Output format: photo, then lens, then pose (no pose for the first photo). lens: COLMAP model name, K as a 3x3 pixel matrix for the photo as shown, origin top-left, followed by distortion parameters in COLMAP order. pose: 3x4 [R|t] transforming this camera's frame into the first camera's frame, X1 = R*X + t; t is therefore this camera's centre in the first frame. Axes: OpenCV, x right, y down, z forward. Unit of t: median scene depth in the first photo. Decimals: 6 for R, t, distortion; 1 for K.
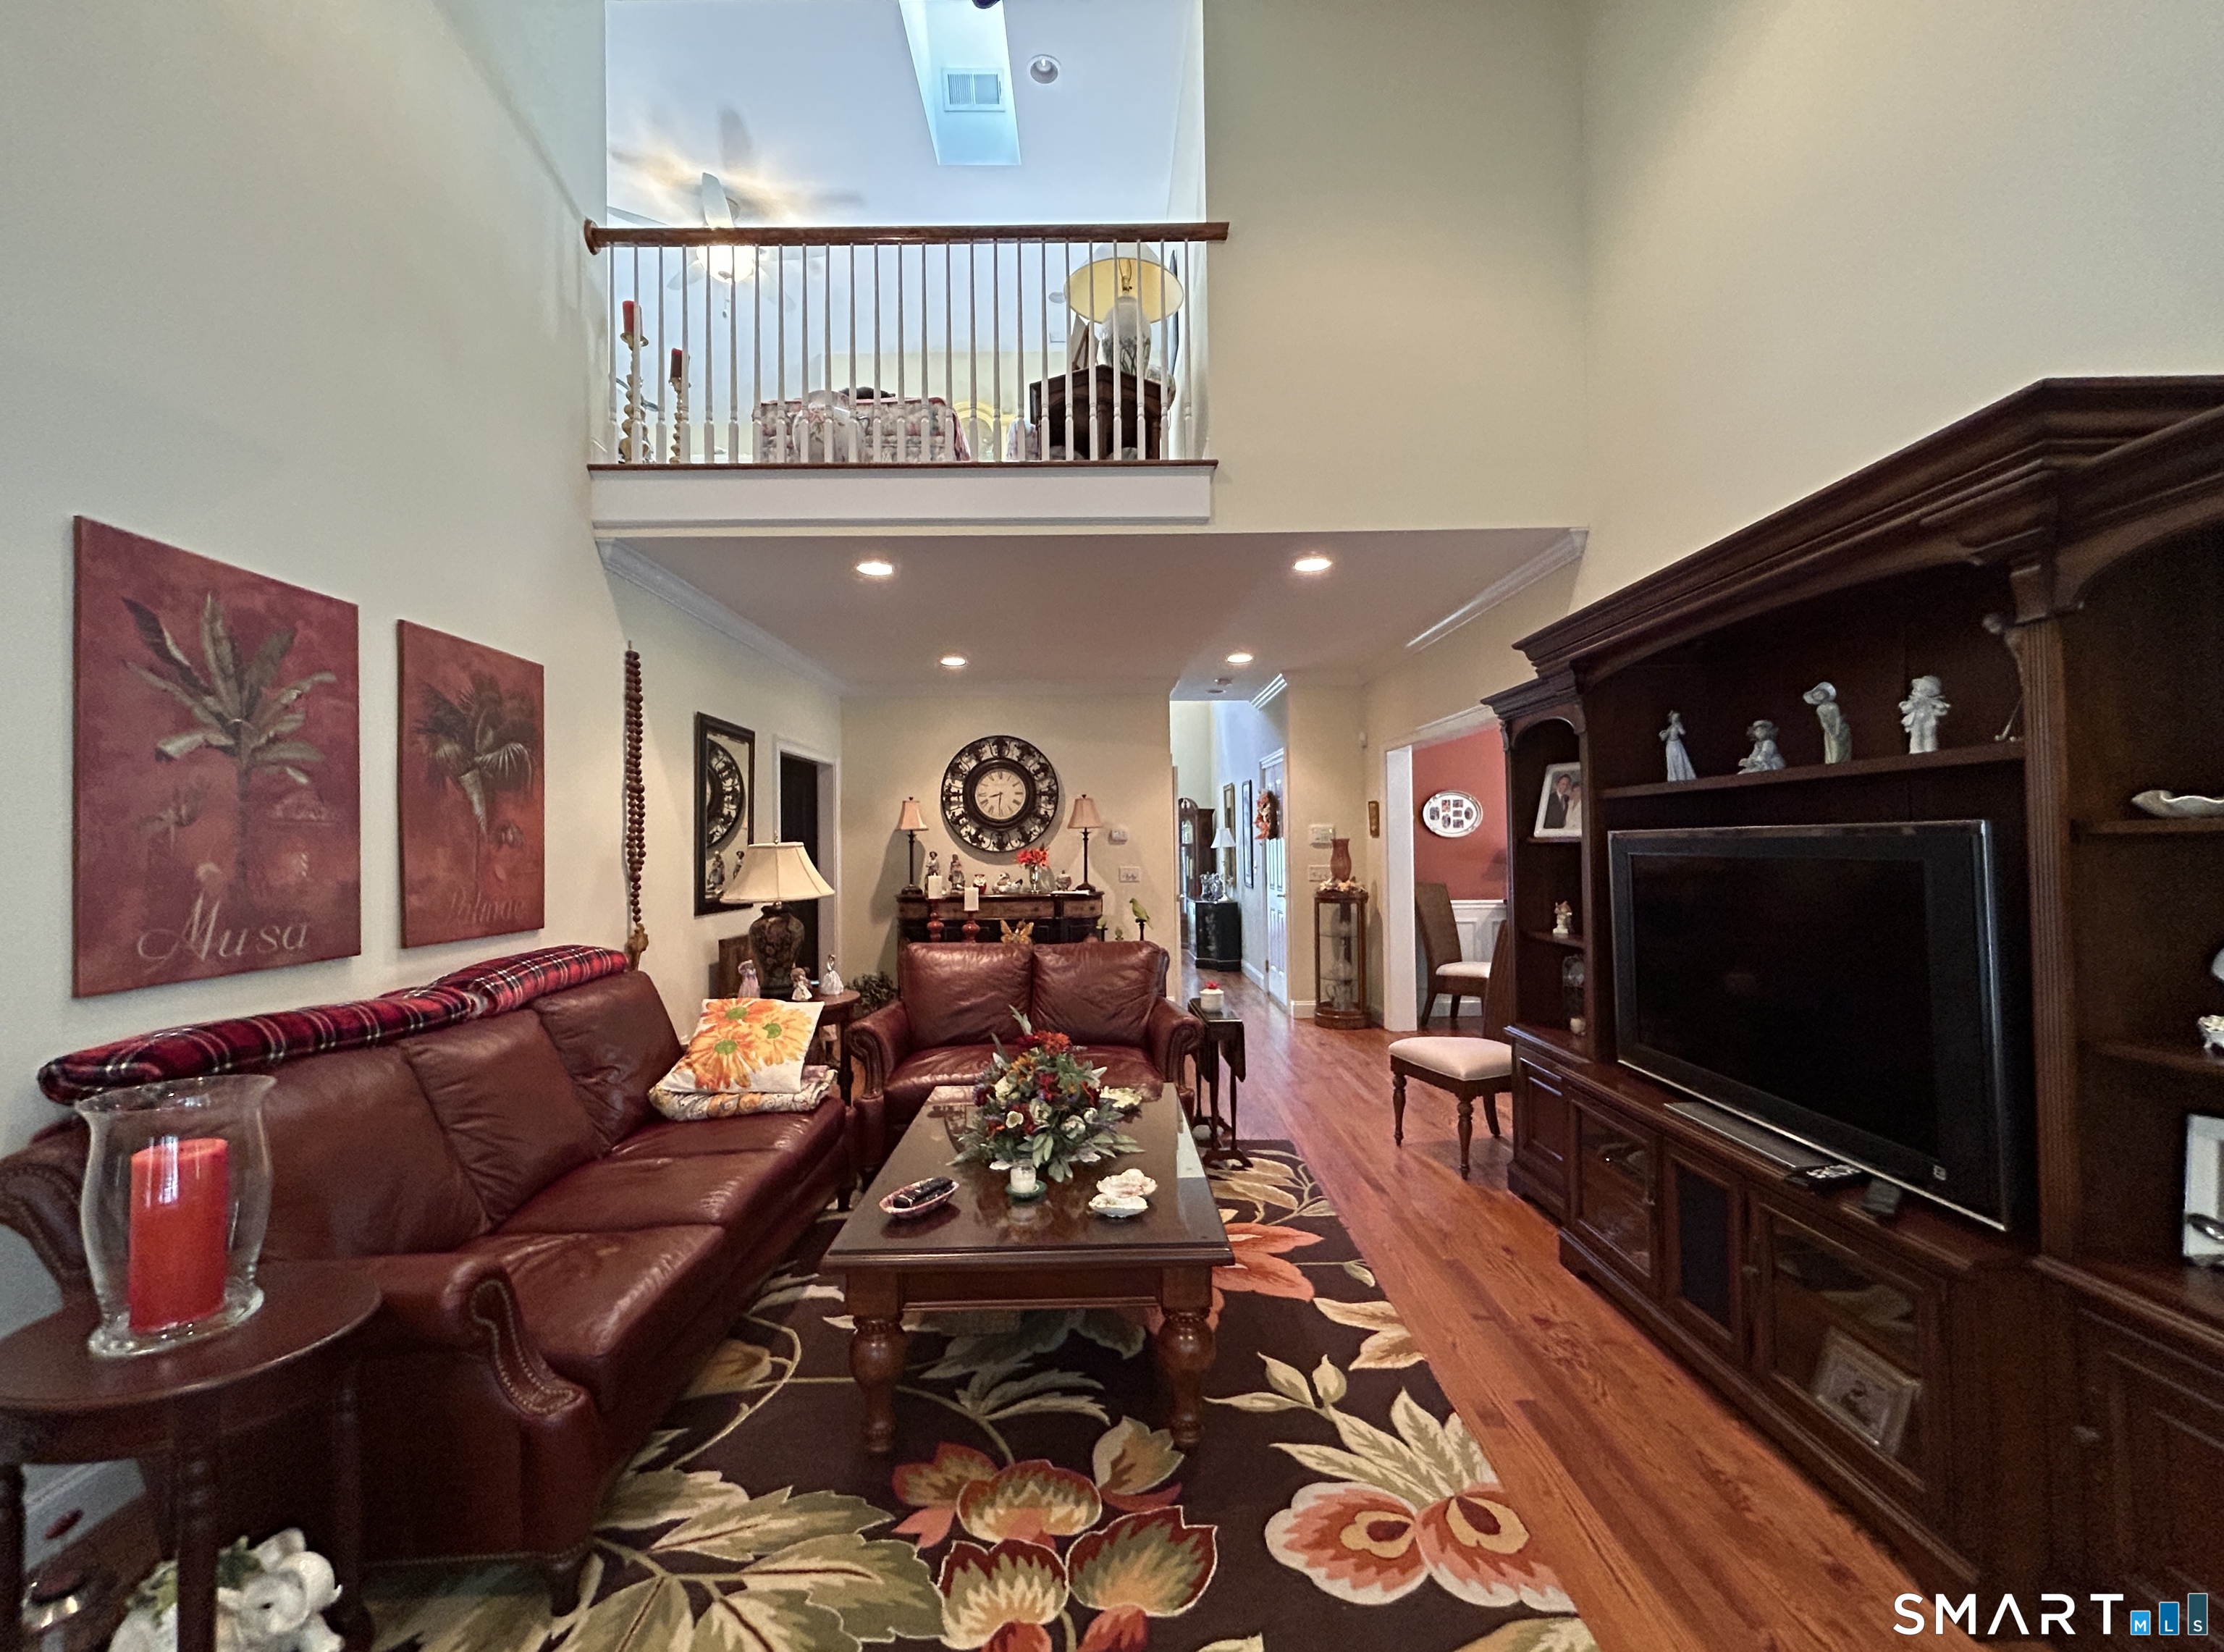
lens RADIAL K [[897.2, 0, 1110.8], [0, 897.2, 822.2], [0, 0, 1]] dist [-0.010633, -0.000077]
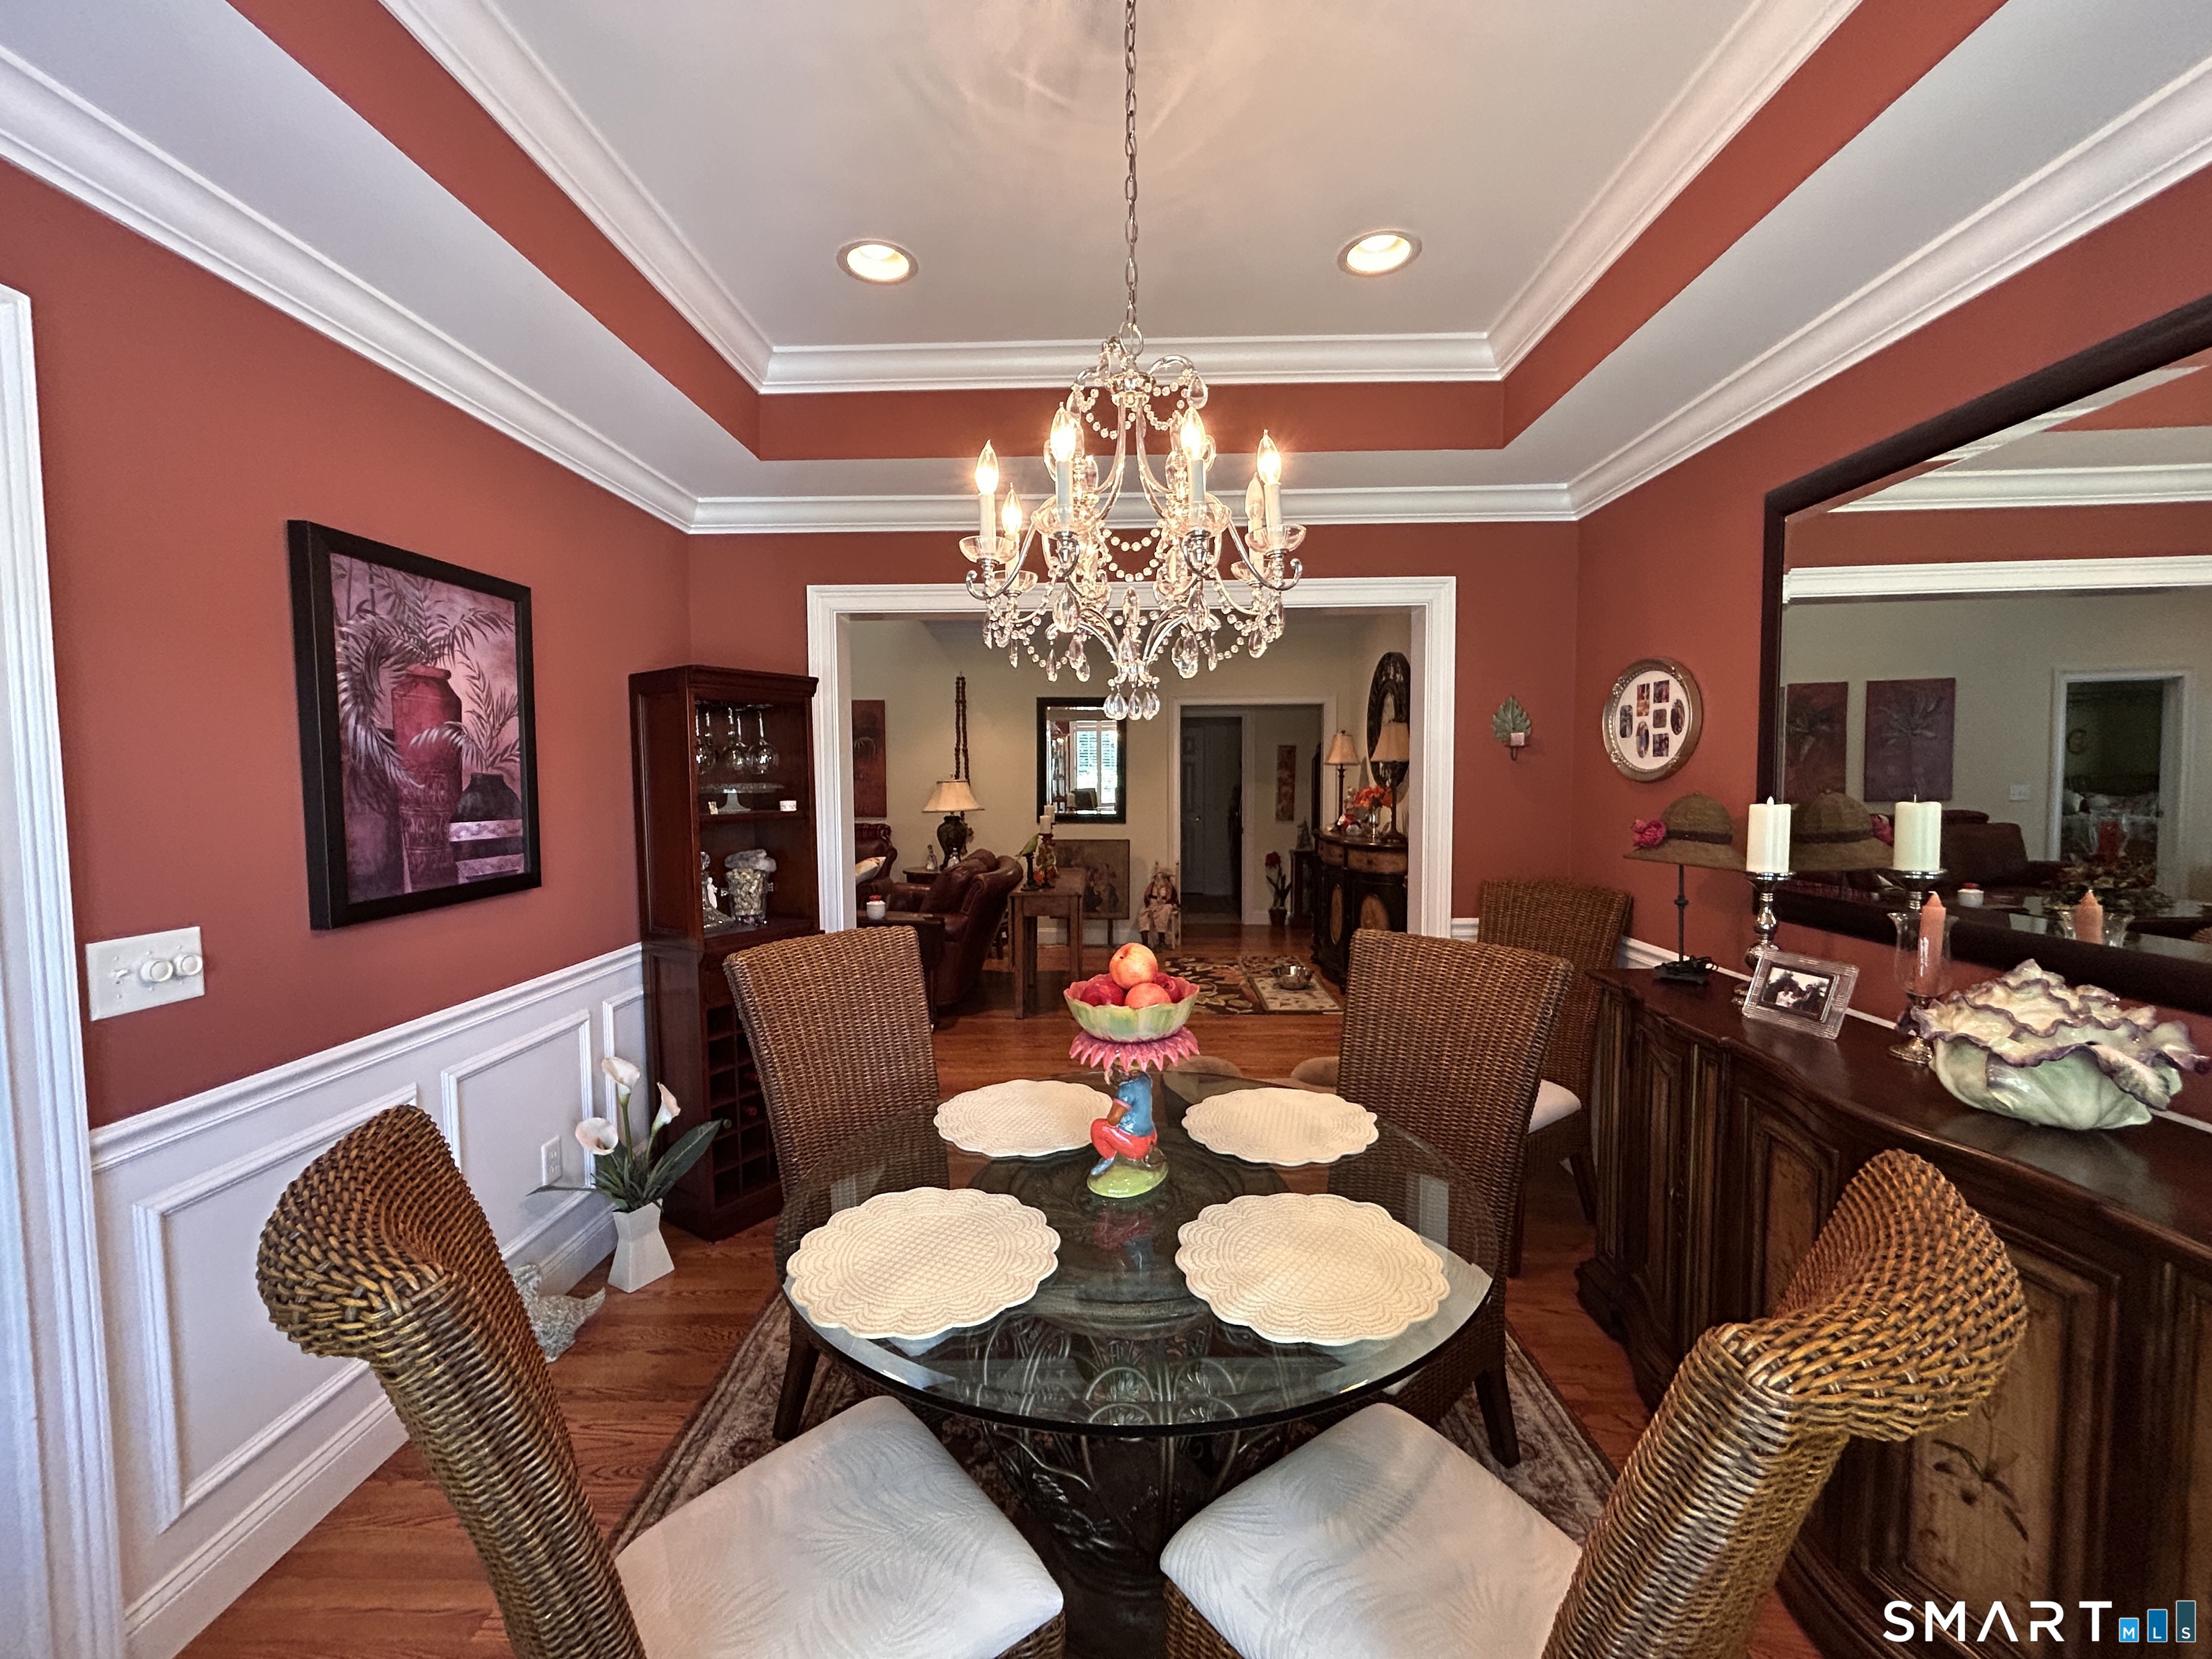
lens RADIAL K [[892.3, 0, 1104.2], [0, 892.3, 828.8], [0, 0, 1]] dist [-0.010633, -0.000077]
pose [[-0.031491, 0.069602, -0.997078, 0.769024], [0.029549, 0.997201, 0.068678, 0.003826], [0.999067, -0.027300, -0.033460, 0.778585]]
